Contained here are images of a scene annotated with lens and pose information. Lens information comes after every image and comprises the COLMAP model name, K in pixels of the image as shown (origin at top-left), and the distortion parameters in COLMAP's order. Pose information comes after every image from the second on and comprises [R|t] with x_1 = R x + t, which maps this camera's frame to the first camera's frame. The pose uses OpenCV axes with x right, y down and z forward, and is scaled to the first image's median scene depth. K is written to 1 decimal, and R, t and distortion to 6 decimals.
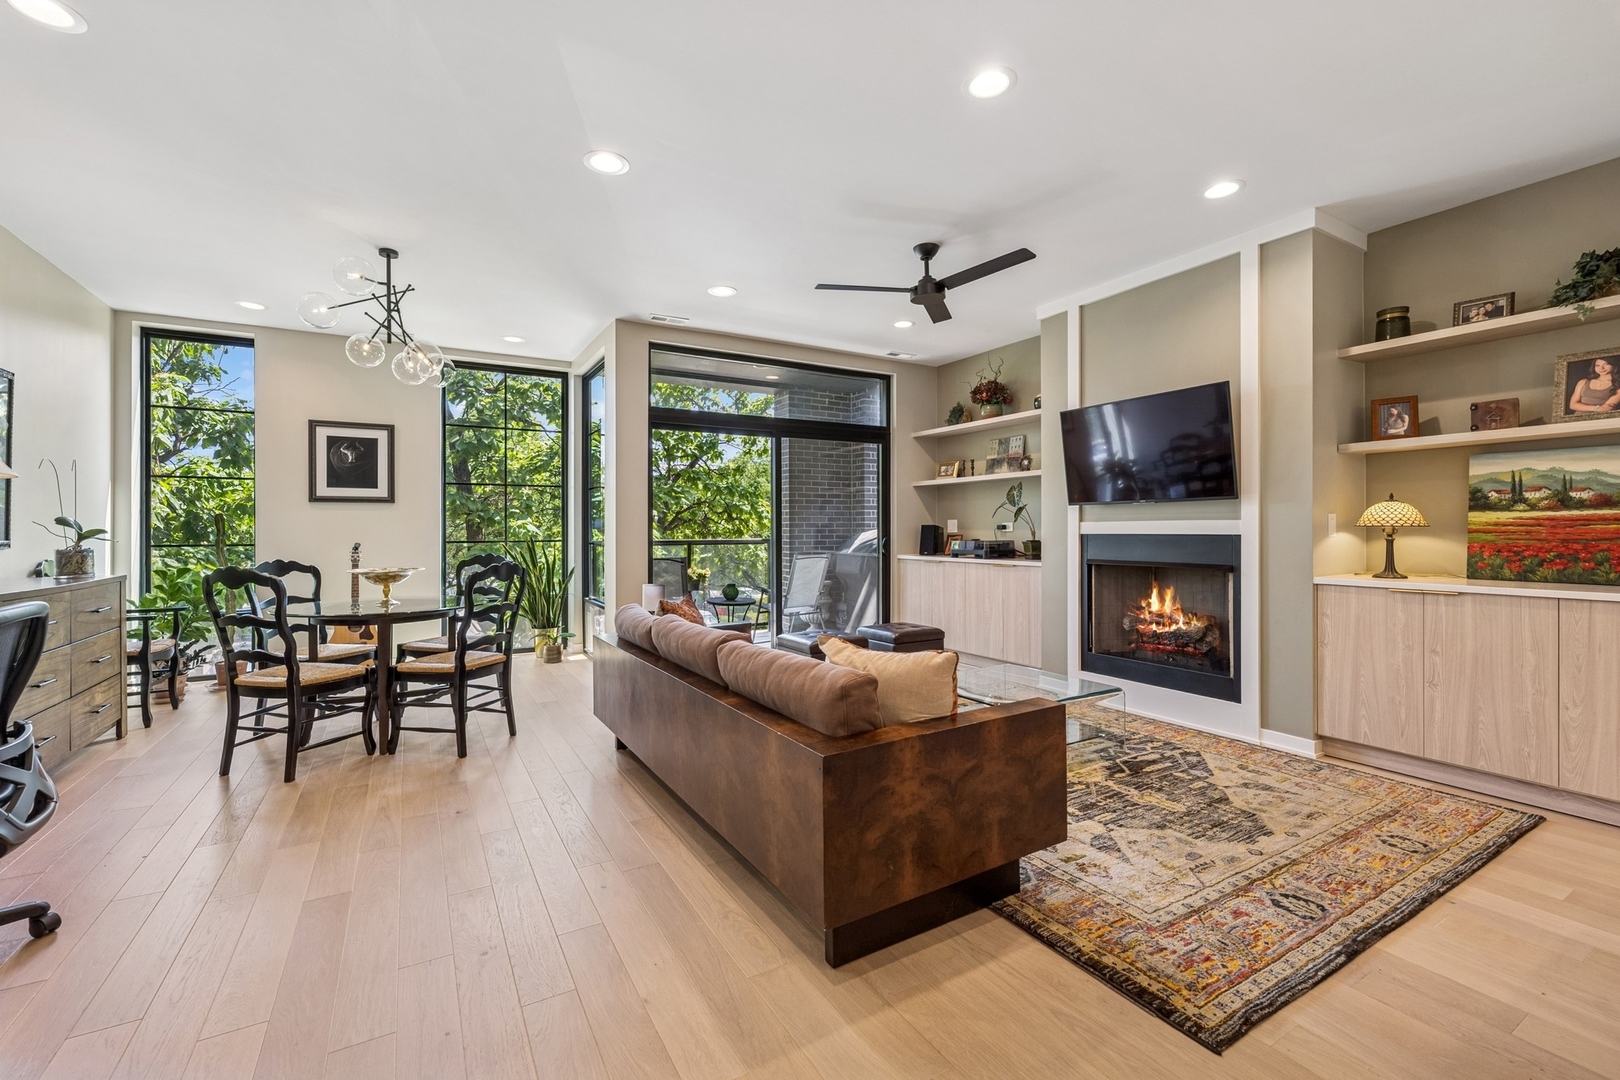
lens RADIAL K [[613.3, 0, 827.3], [0, 613.3, 529.6], [0, 0, 1]] dist [-0.000116, 0.000295]
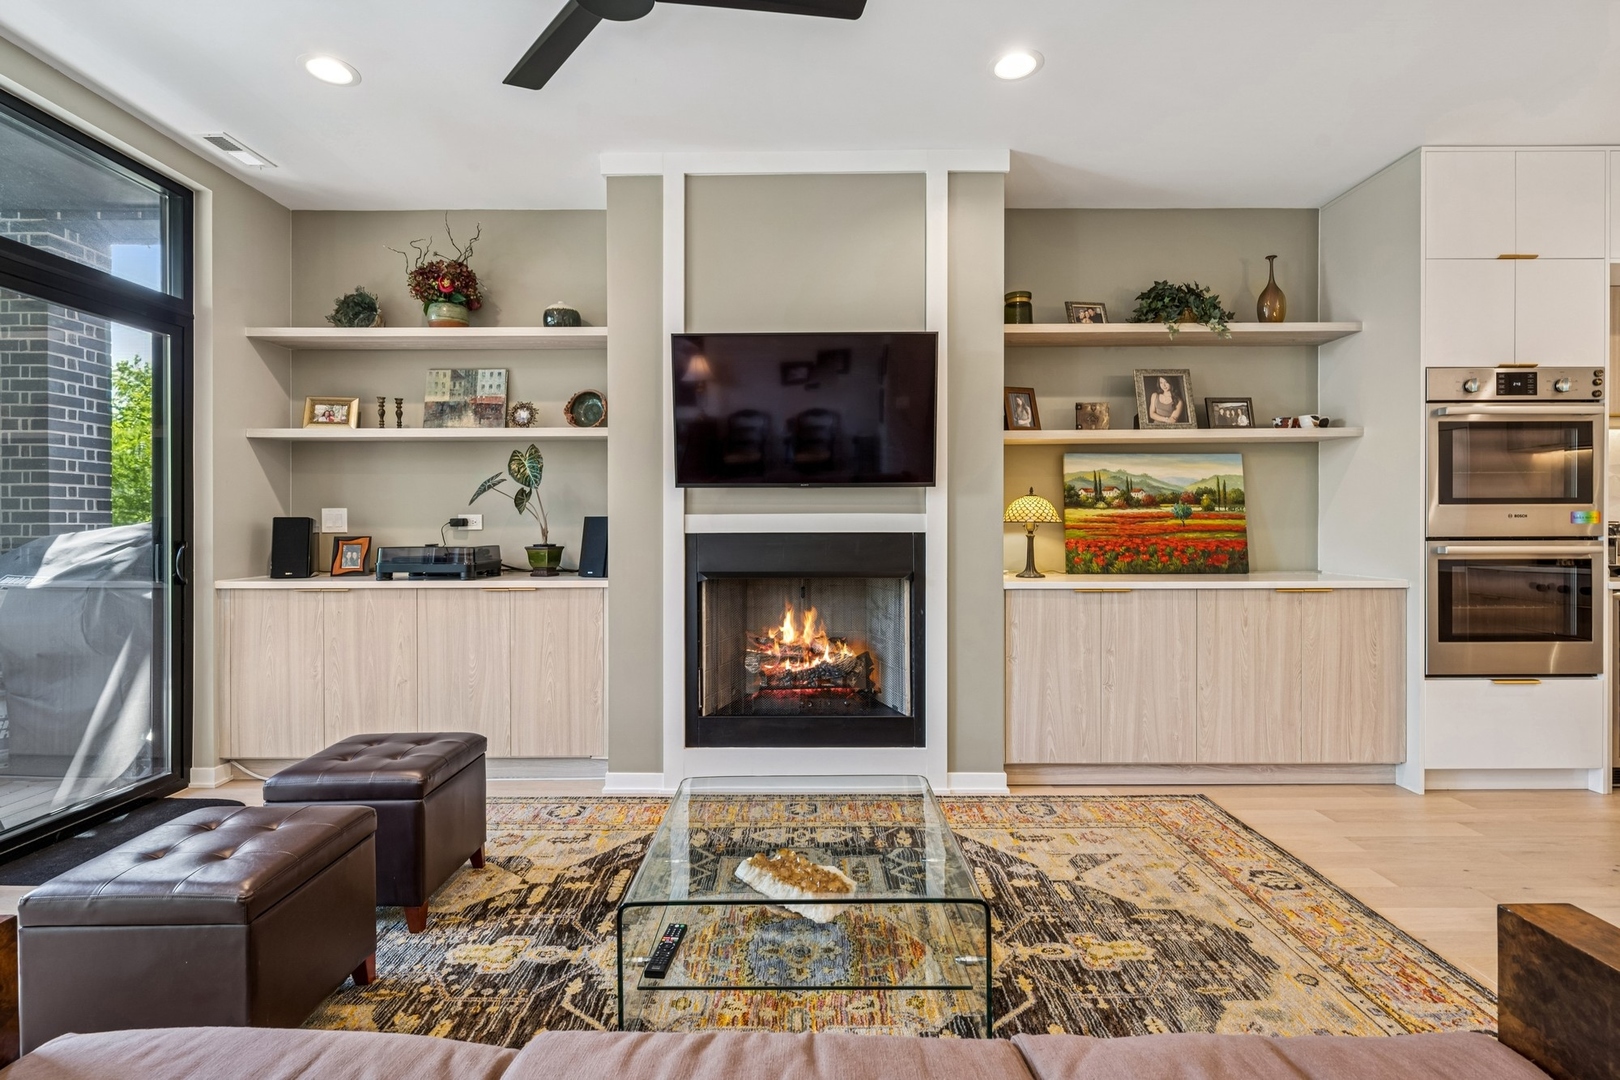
lens RADIAL K [[733.3, 0, 787.4], [0, 733.3, 525.8], [0, 0, 1]] dist [-0.001518, -0.000455]
pose [[0.554258, 0.002875, 0.832340, -0.230426], [0.000348, 0.999993, -0.003686, 0.004051], [-0.832345, 0.002332, 0.554253, 0.703334]]
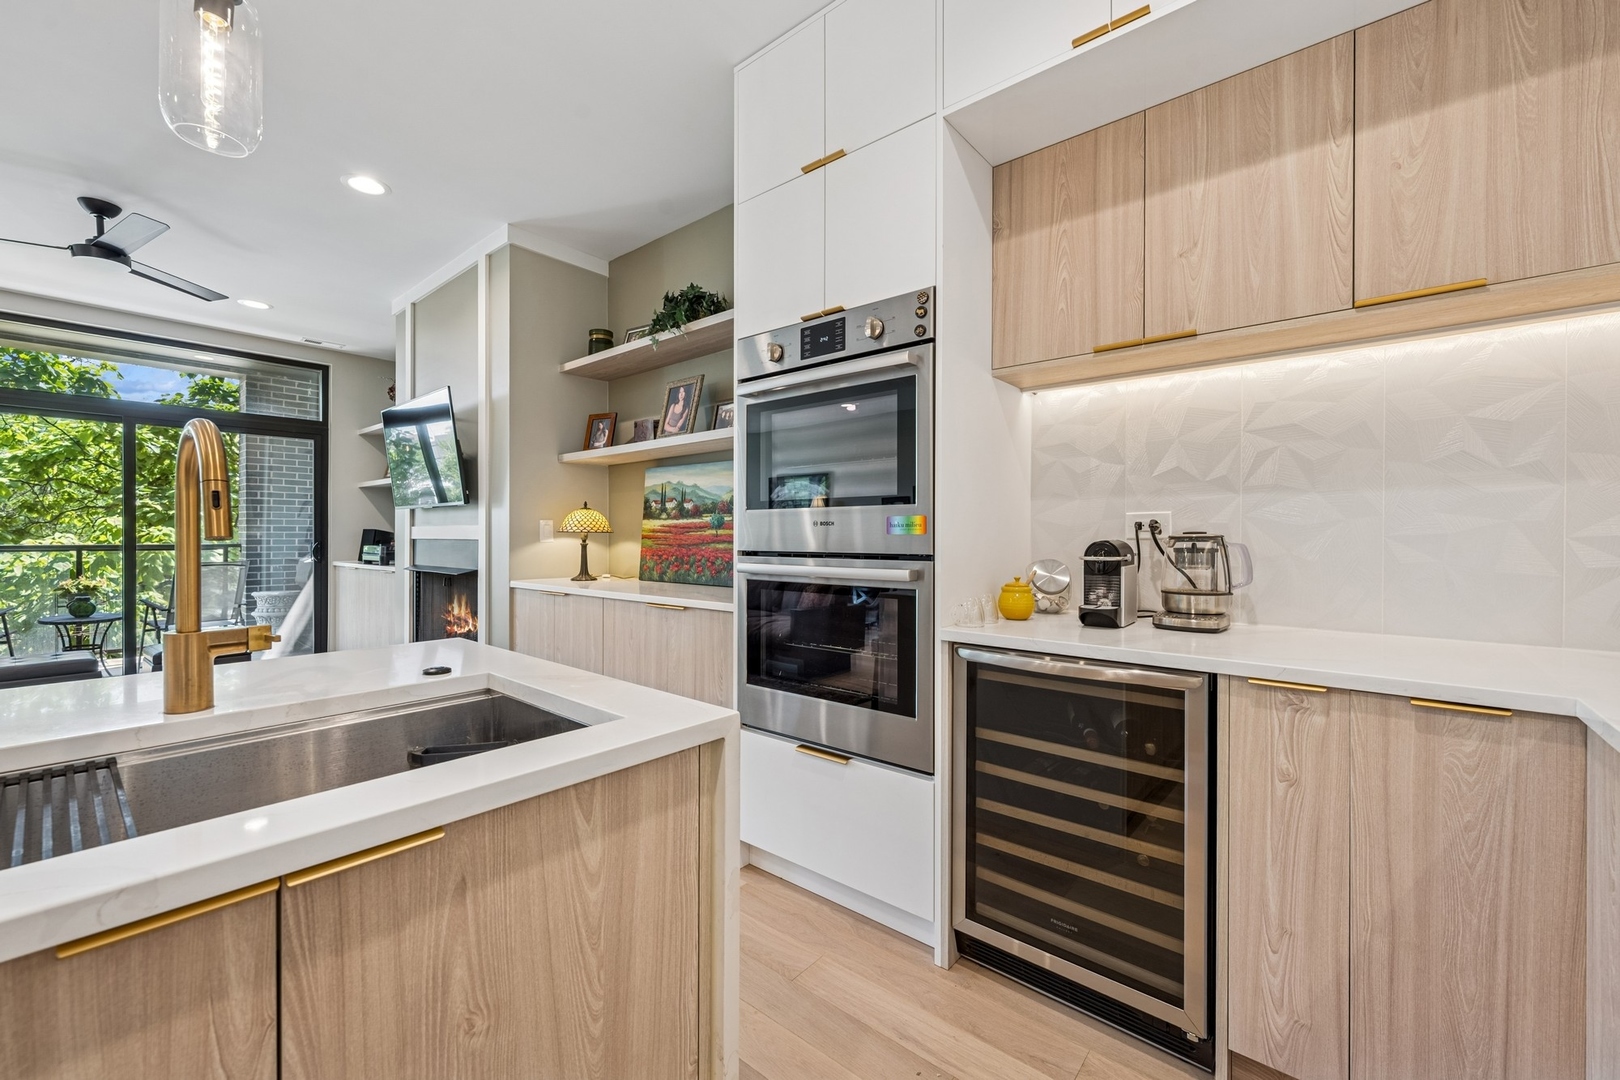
lens RADIAL K [[602.2, 0, 721.8], [0, 602.2, 536.3], [0, 0, 1]] dist [-0.001408, 0.000111]
pose [[0.952555, 0.006590, 0.304295, 0.845461], [-0.006803, 0.999977, -0.000362, 0.000341], [-0.304291, -0.001725, 0.952578, -0.077140]]
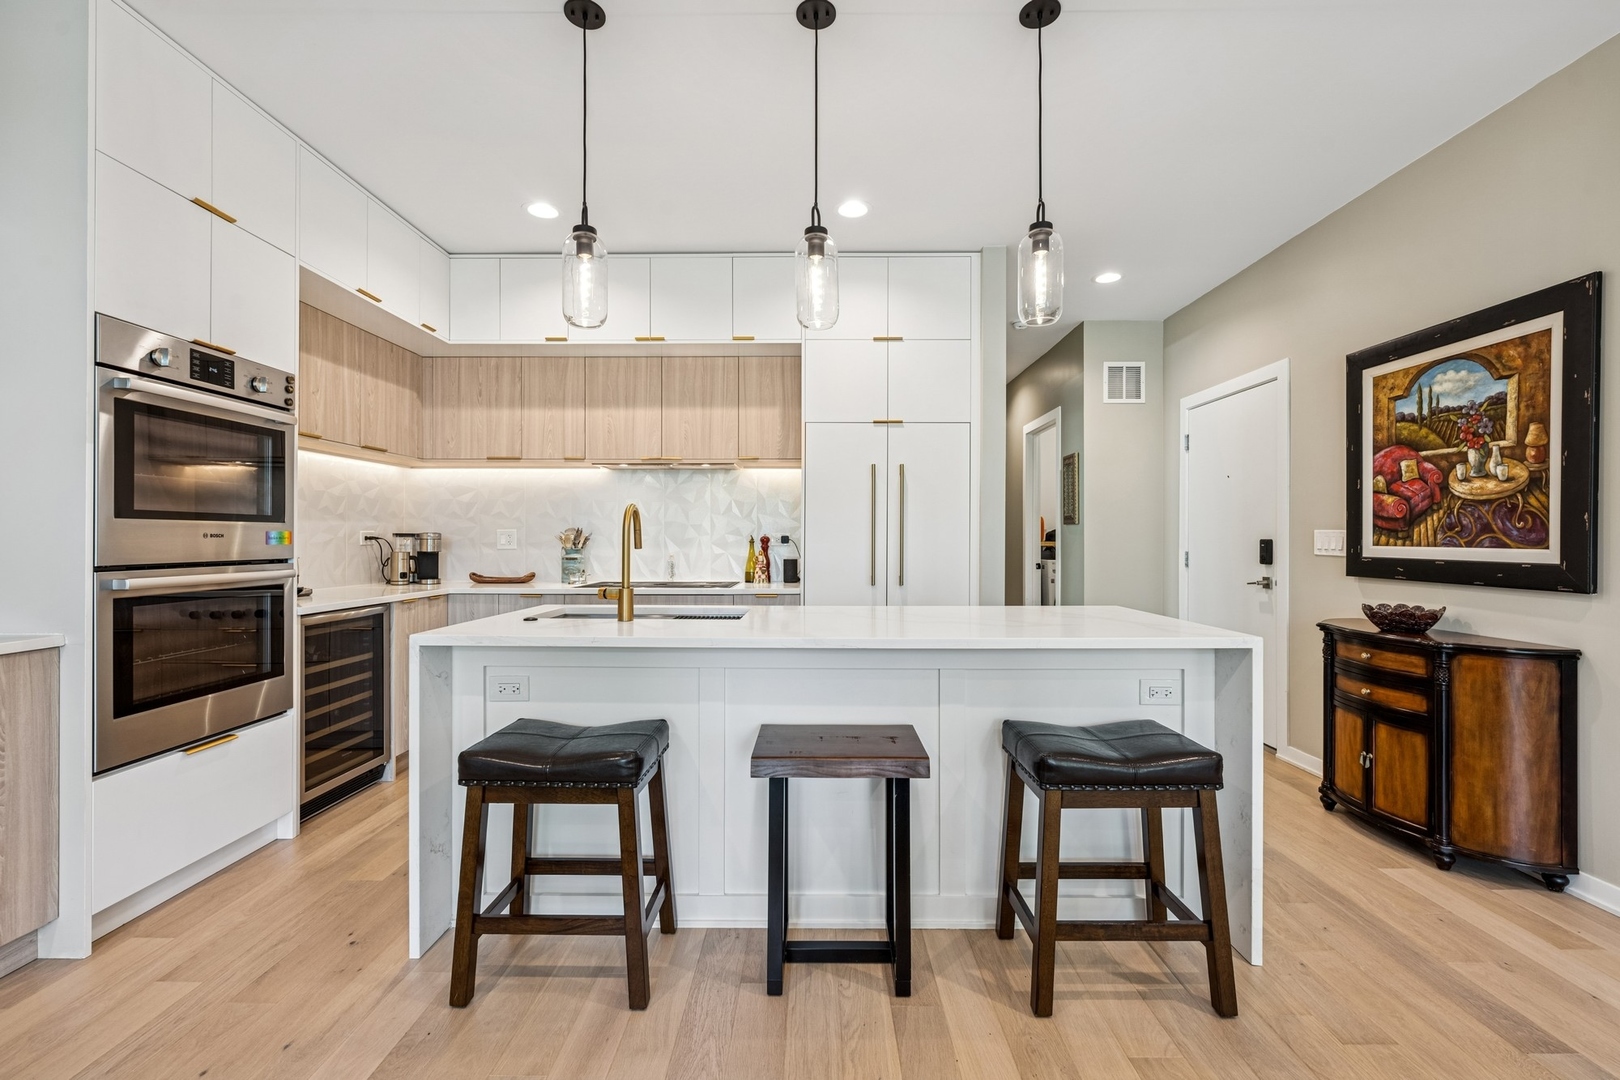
lens RADIAL K [[695.7, 0, 810.0], [0, 695.7, 540.0], [0, 0, 1]] dist [0.002962, 0.000708]
pose [[-0.844643, 0.003588, 0.535318, 0.185898], [0.003626, 0.999993, -0.000981, -0.004885], [-0.535318, 0.001112, -0.844650, 0.720491]]
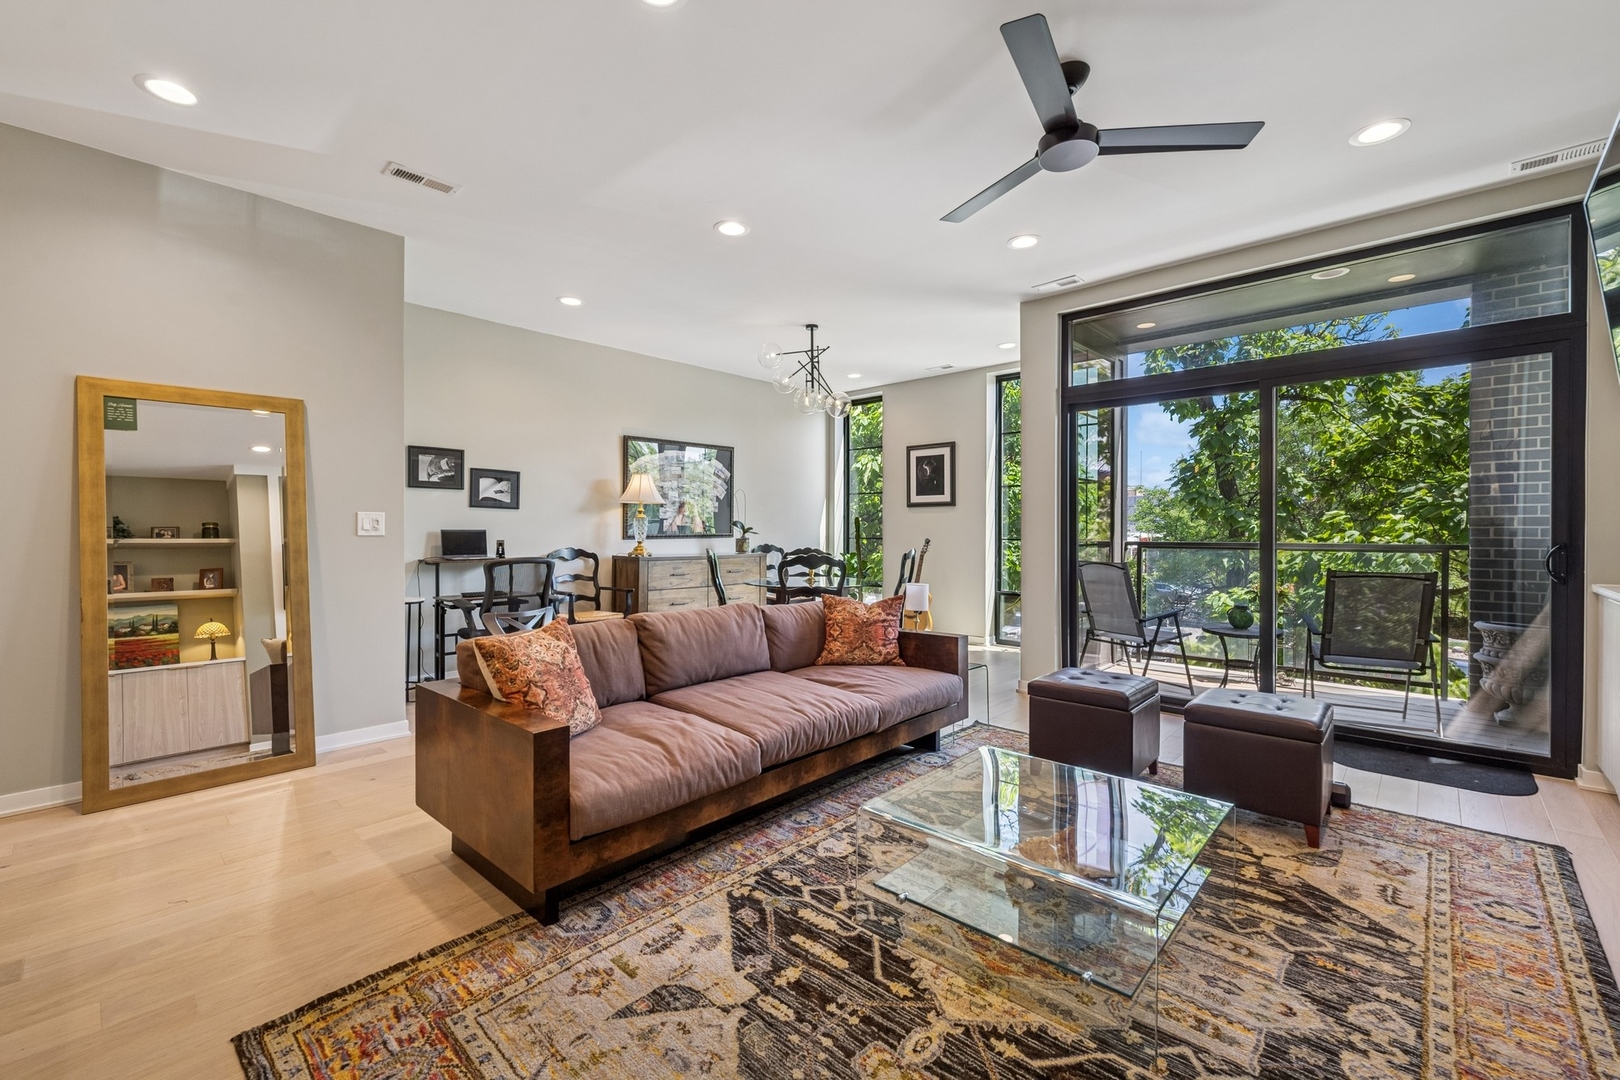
lens RADIAL K [[672.5, 0, 867.4], [0, 672.5, 533.8], [0, 0, 1]] dist [-0.000314, -0.000045]
pose [[0.349759, 0.009037, -0.936796, 0.845117], [-0.001541, 0.999958, 0.009071, -0.000622], [0.936838, -0.001729, 0.349759, 0.659744]]
